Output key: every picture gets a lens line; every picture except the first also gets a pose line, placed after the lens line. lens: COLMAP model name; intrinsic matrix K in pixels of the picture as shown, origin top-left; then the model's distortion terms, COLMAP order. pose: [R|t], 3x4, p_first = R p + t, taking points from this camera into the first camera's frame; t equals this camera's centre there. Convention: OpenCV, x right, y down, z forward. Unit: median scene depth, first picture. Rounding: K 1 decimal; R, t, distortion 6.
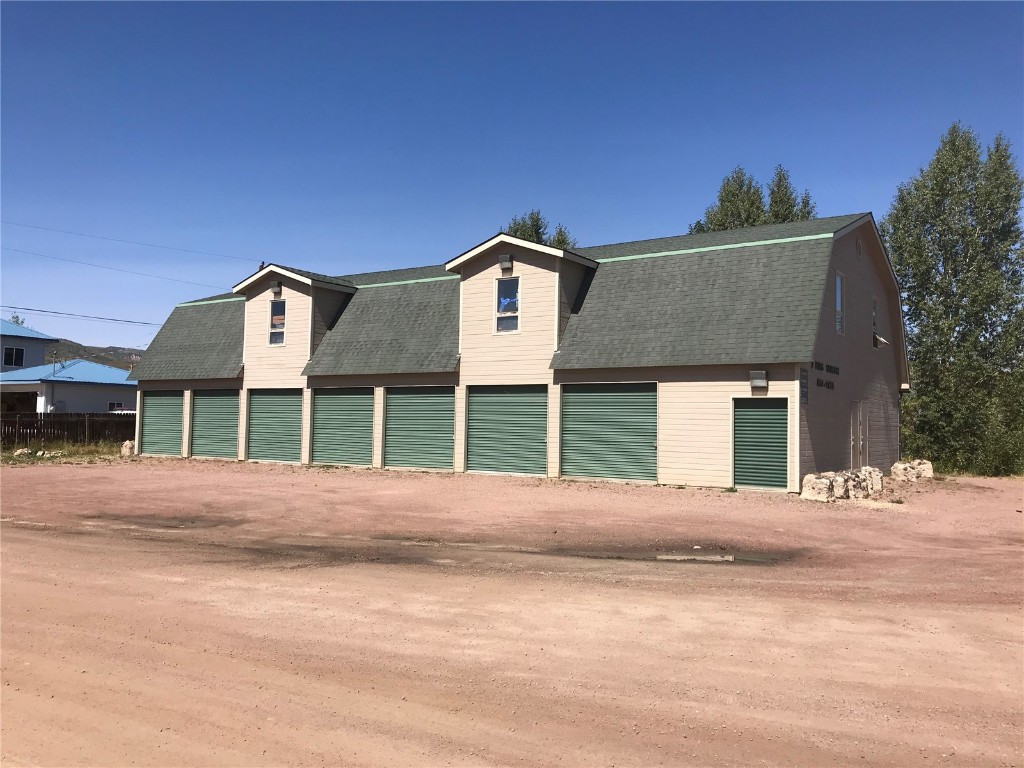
lens RADIAL K [[829.4, 0, 509.5], [0, 829.4, 384.2], [0, 0, 1]] dist [0.036158, -0.012277]
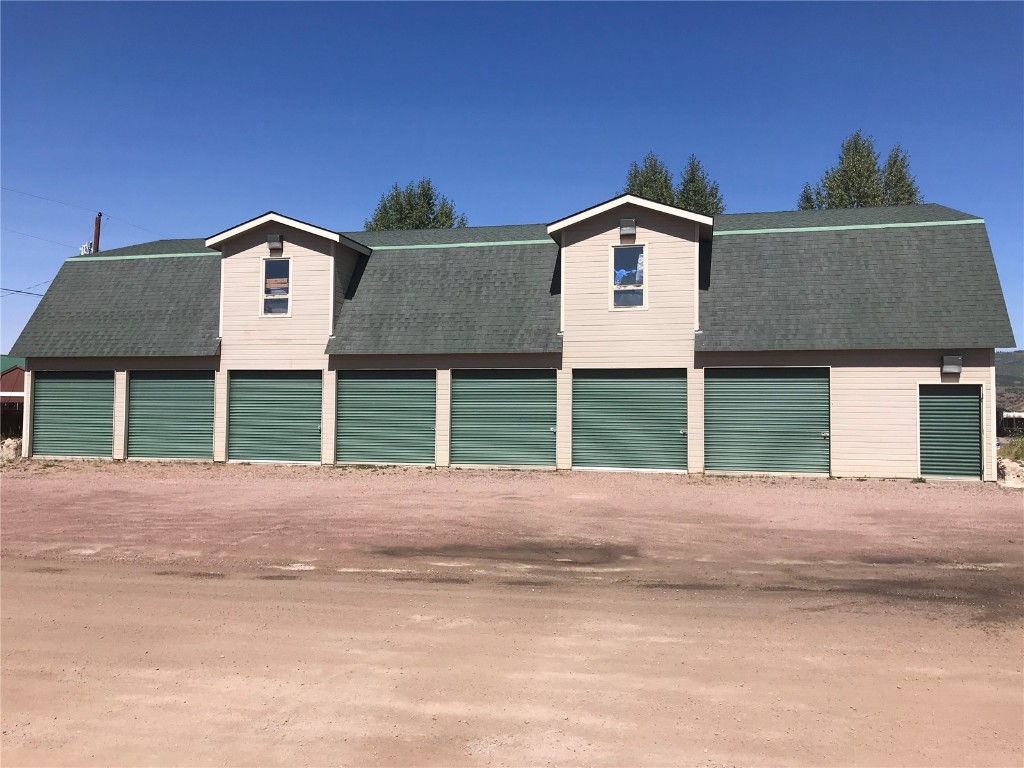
lens RADIAL K [[789.5, 0, 515.1], [0, 789.5, 391.4], [0, 0, 1]] dist [0.019993, -0.000104]
pose [[0.936579, 0.001319, 0.350453, -0.392255], [-0.010155, 0.999675, 0.023378, 0.006499], [-0.350309, -0.025454, 0.936288, 0.251549]]
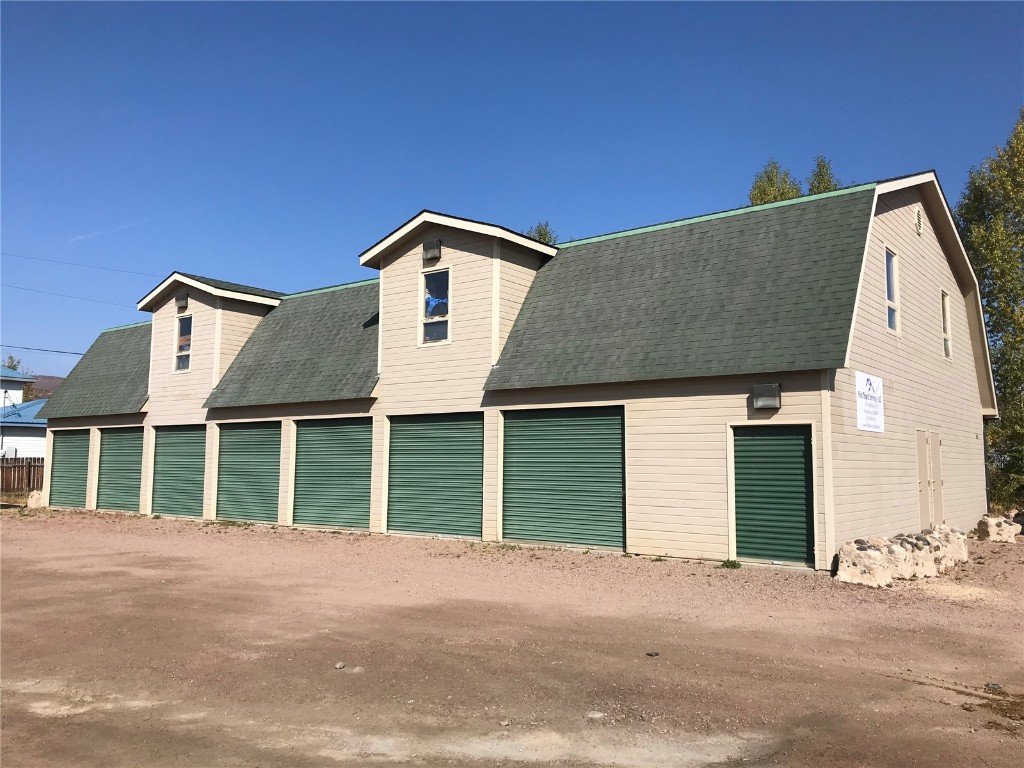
lens RADIAL K [[829.4, 0, 514.0], [0, 829.4, 375.5], [0, 0, 1]] dist [0.036158, -0.012277]
pose [[0.997645, -0.016980, -0.066449, 0.112949], [0.013008, 0.998129, -0.059748, 0.011333], [0.067339, 0.058743, 0.995999, 0.256345]]
